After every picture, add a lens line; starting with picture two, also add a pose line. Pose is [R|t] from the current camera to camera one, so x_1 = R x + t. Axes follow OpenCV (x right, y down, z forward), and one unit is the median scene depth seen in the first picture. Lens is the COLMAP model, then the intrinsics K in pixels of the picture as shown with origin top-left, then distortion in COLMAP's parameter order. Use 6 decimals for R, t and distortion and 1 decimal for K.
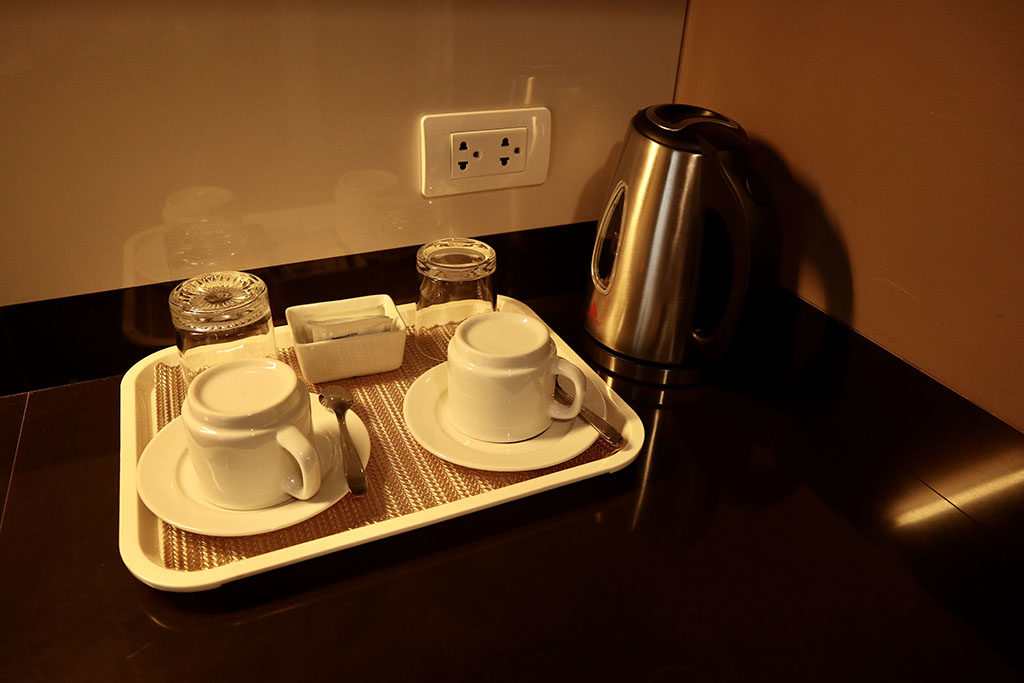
lens RADIAL K [[713.1, 0, 512.0], [0, 713.1, 341.5], [0, 0, 1]] dist [-0.148237, 0.116271]
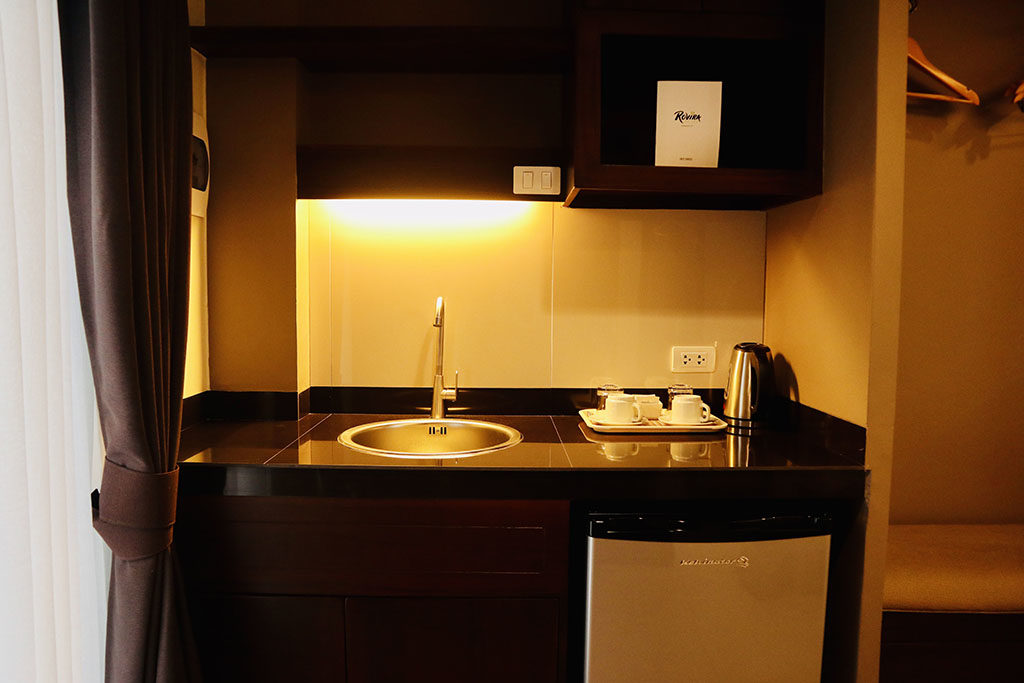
lens RADIAL K [[713.1, 0, 512.0], [0, 713.1, 341.5], [0, 0, 1]] dist [-0.148237, 0.116271]
pose [[0.924844, 0.010958, -0.380189, 0.405966], [-0.178651, 0.894972, -0.408789, 1.067717], [0.335779, 0.445987, 0.829667, -1.860626]]
